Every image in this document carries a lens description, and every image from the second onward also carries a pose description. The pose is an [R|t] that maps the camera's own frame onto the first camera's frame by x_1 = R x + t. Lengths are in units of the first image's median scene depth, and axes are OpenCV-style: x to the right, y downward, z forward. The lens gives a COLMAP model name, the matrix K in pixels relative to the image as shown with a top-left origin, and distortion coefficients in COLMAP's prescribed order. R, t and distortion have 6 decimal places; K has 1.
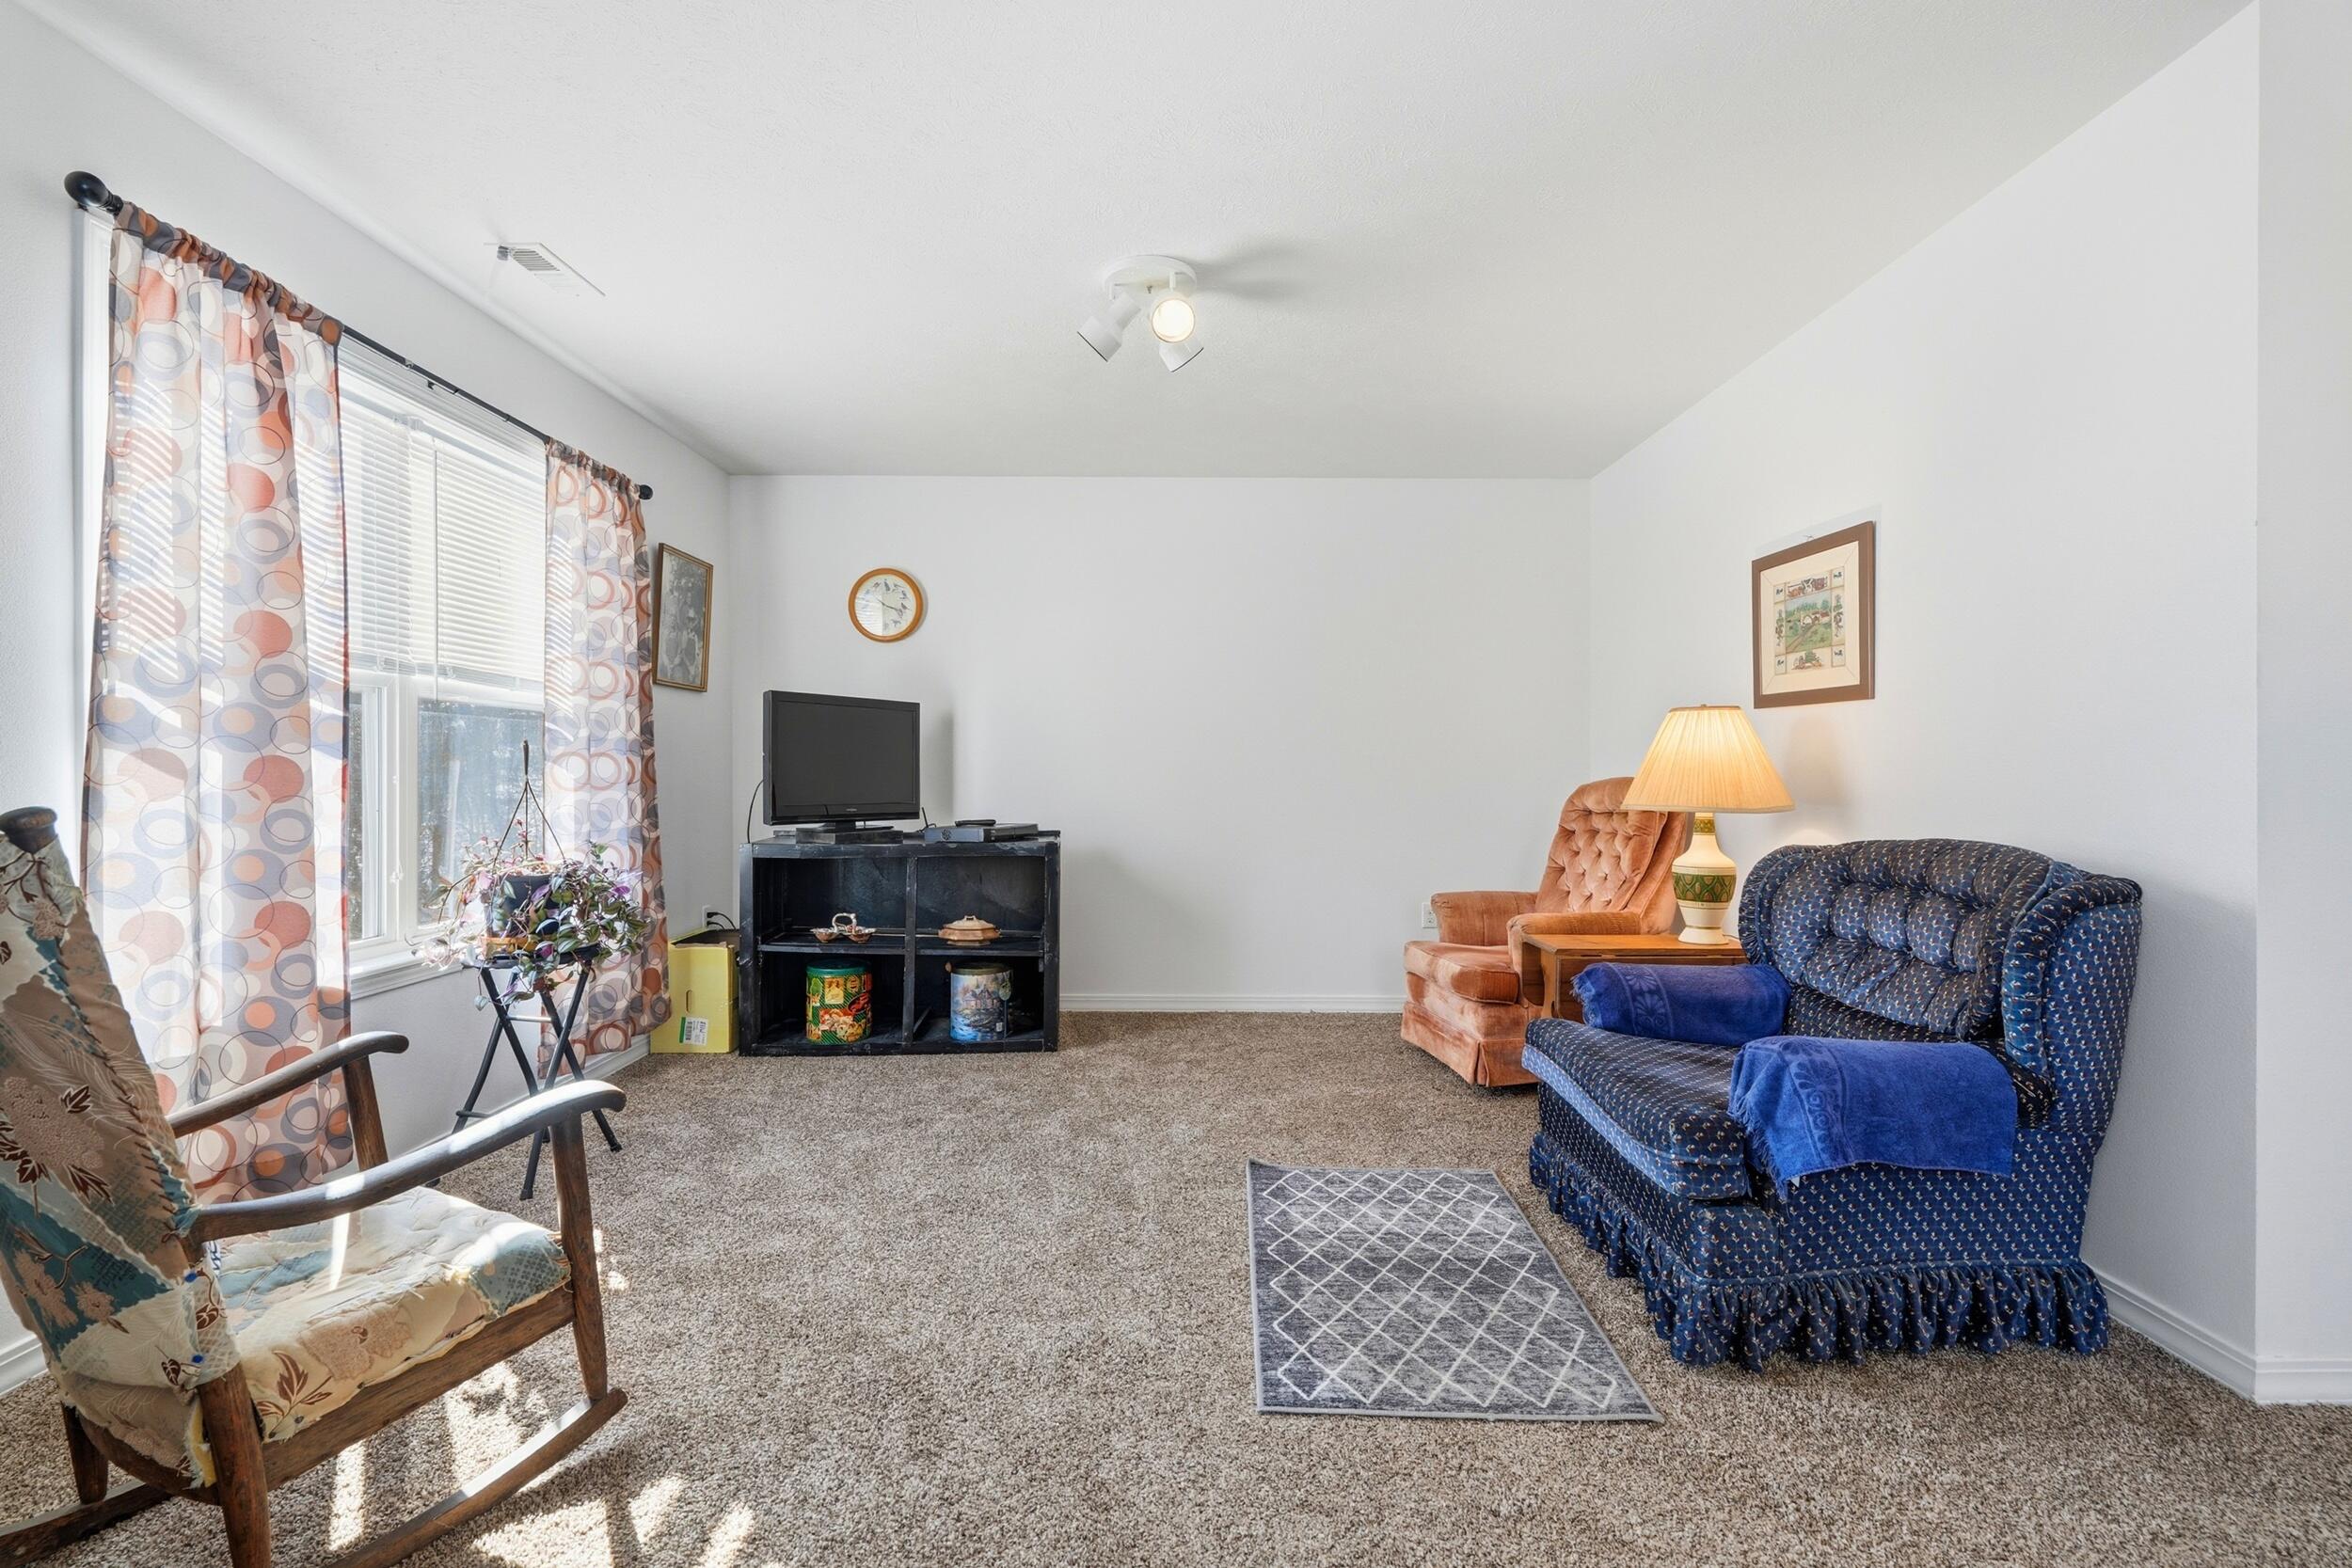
lens RADIAL K [[1070.6, 0, 1173.1], [0, 1070.6, 780.0], [0, 0, 1]] dist [-0.001417, 0.000629]
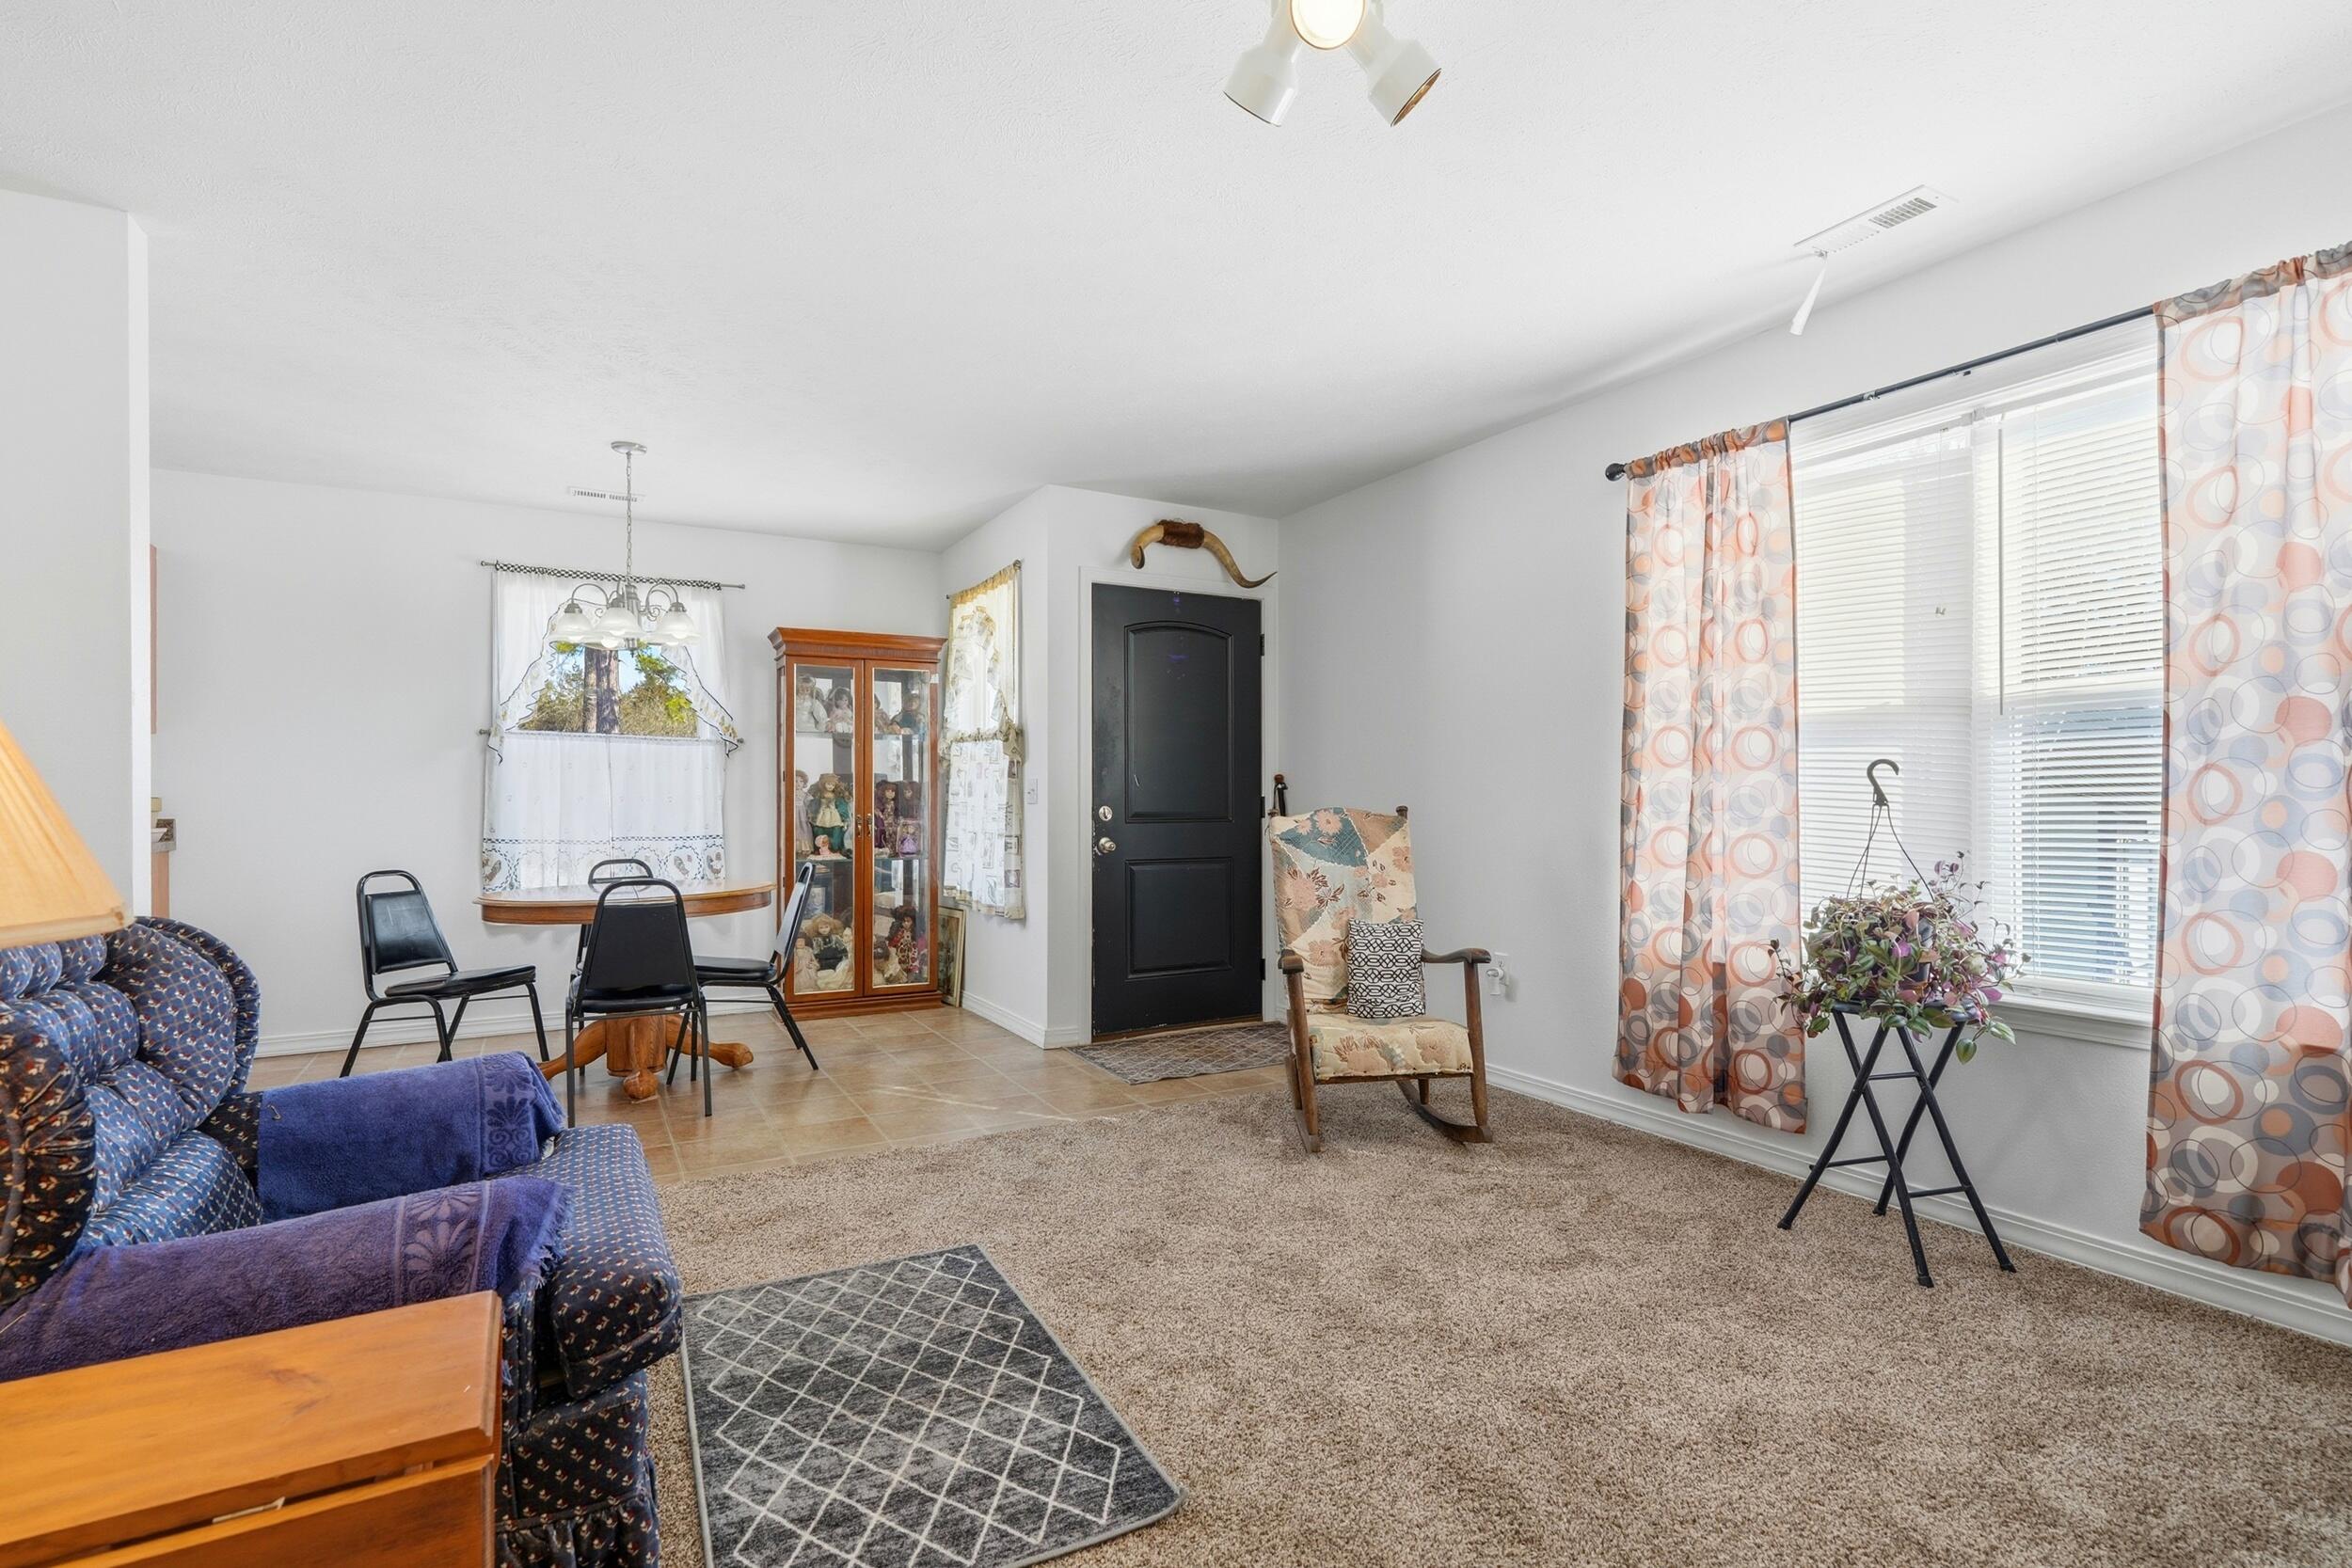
lens RADIAL K [[1095.3, 0, 1162.7], [0, 1095.3, 790.3], [0, 0, 1]] dist [-0.001693, 0.000336]
pose [[-0.873853, -0.003596, -0.486178, 0.406373], [-0.001723, 0.999989, -0.004299, -0.006529], [0.486188, -0.002919, -0.873849, 1.688668]]
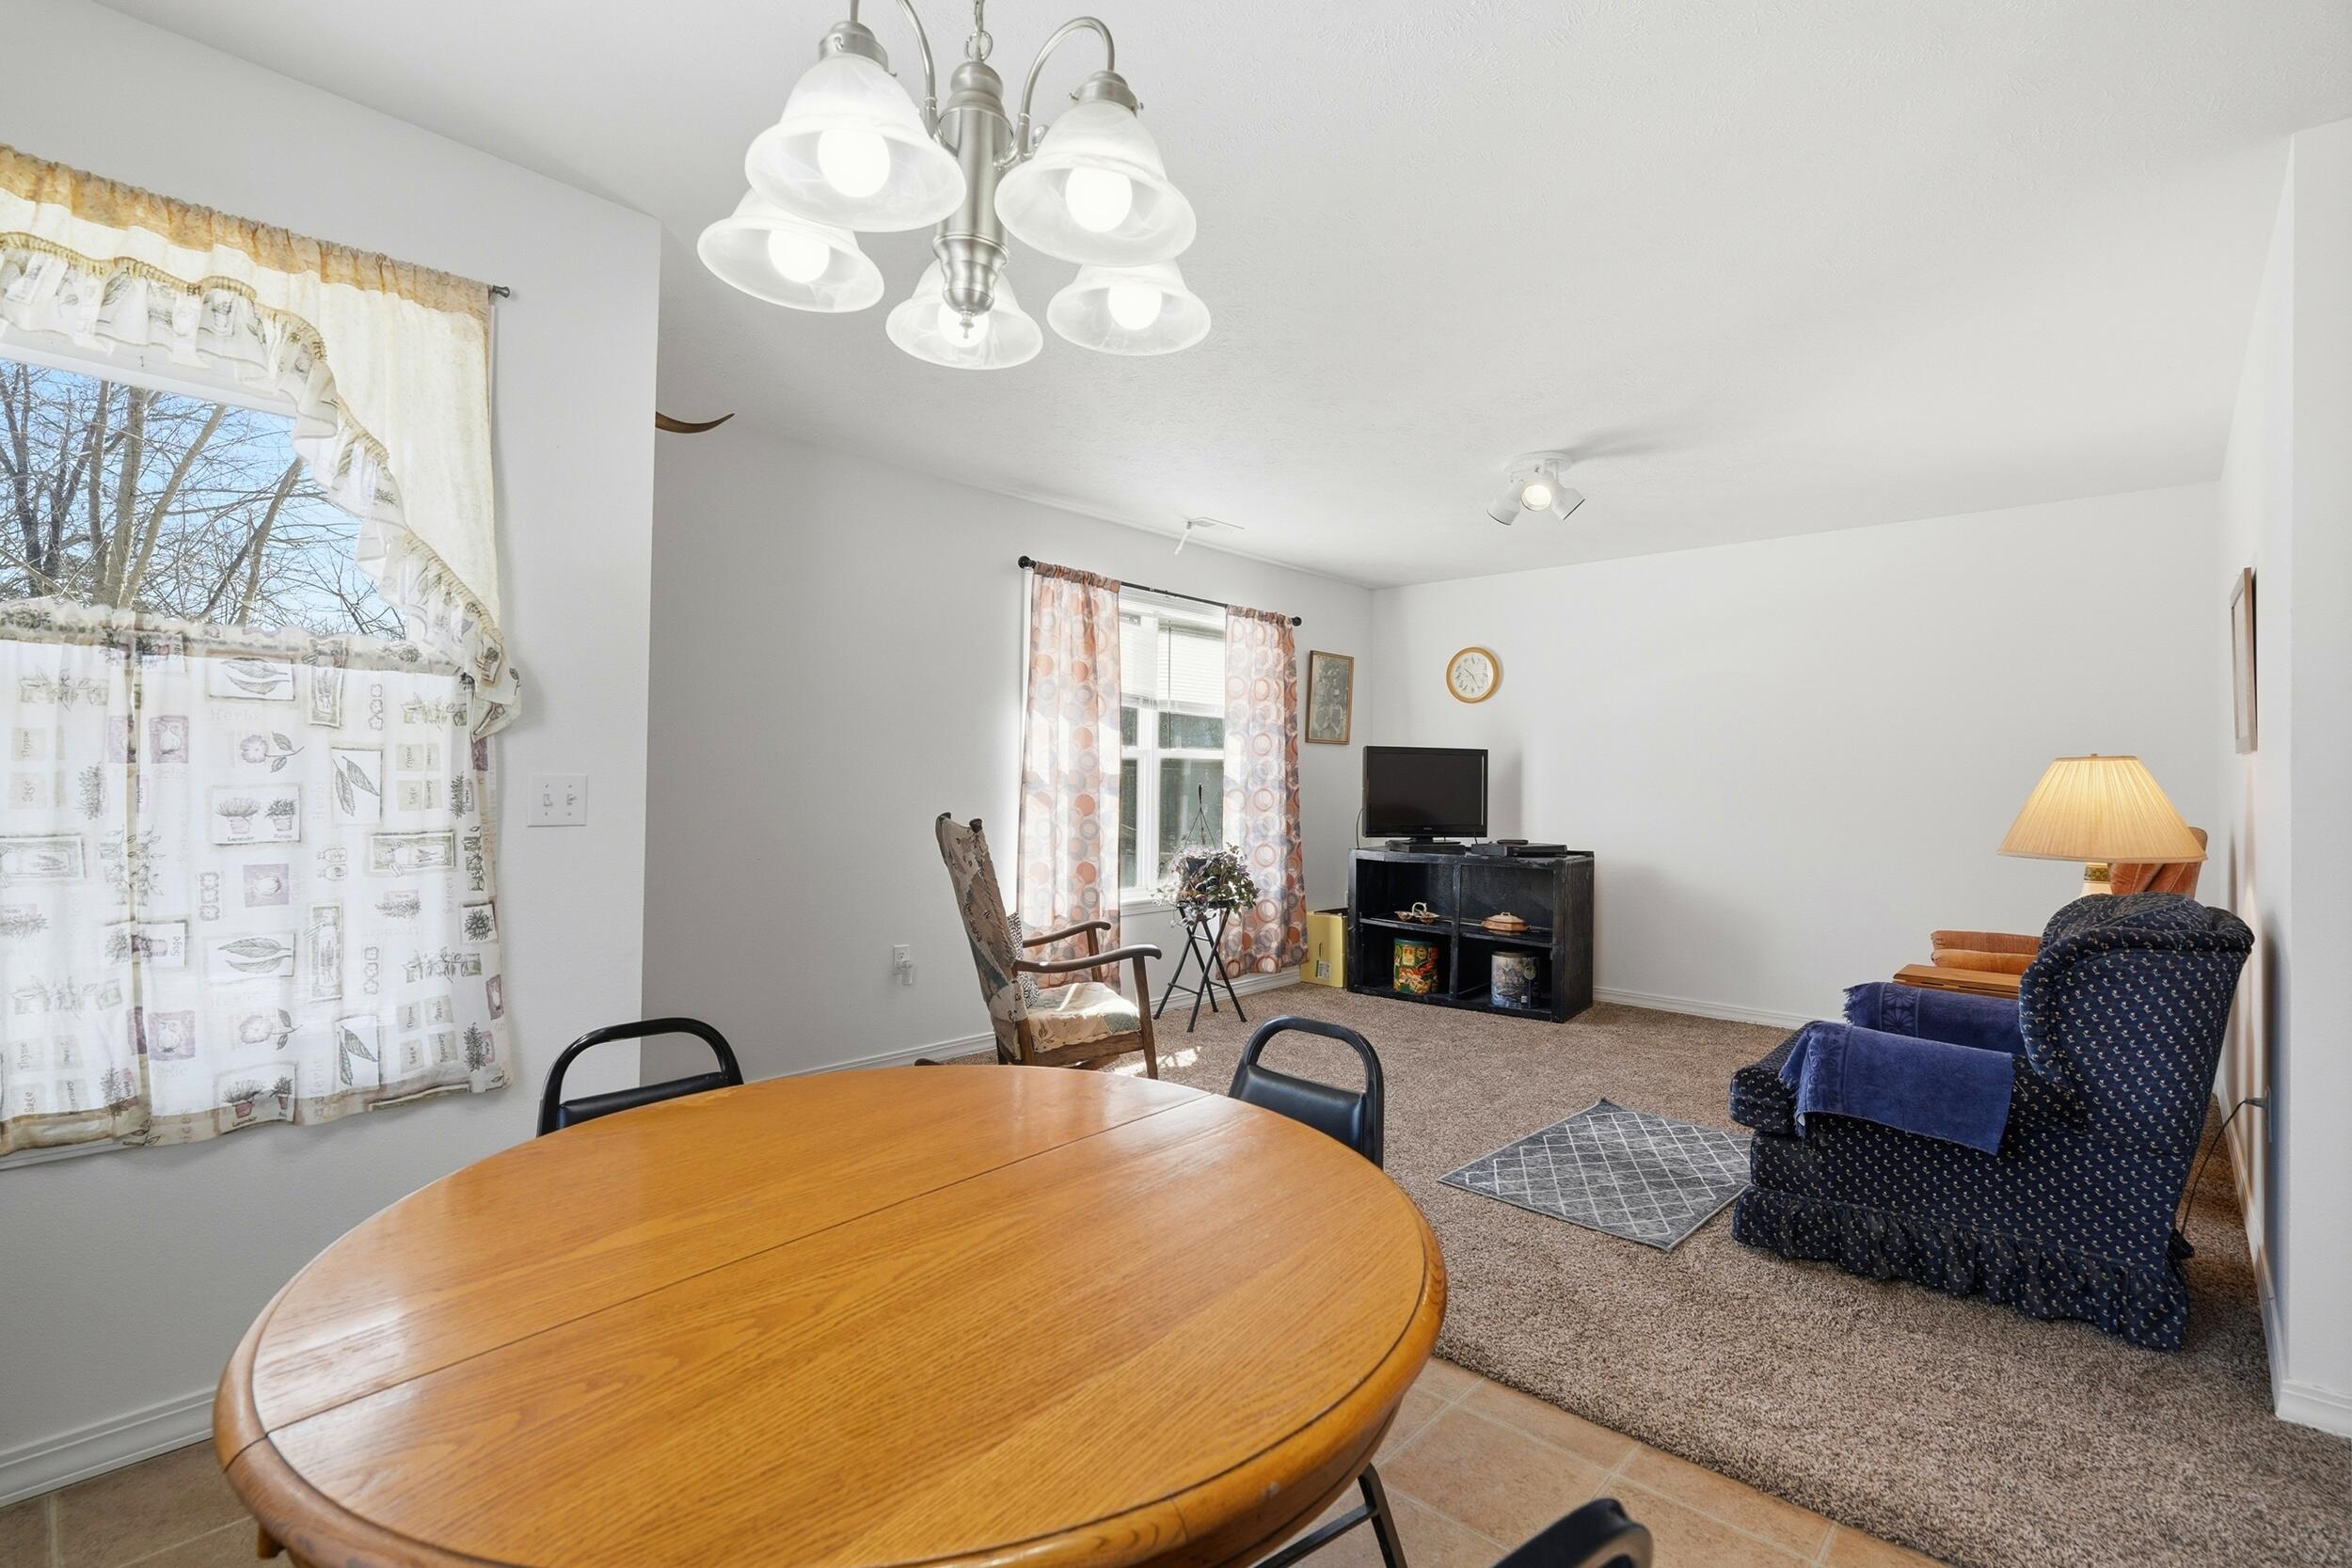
lens RADIAL K [[1067.6, 0, 1177.2], [0, 1067.6, 776.9], [0, 0, 1]] dist [0.002495, 0.000339]
pose [[0.739352, 0.002245, -0.673315, 0.661075], [-0.014099, 0.999827, -0.012149, -0.030345], [0.673171, 0.018476, 0.739256, -0.414882]]
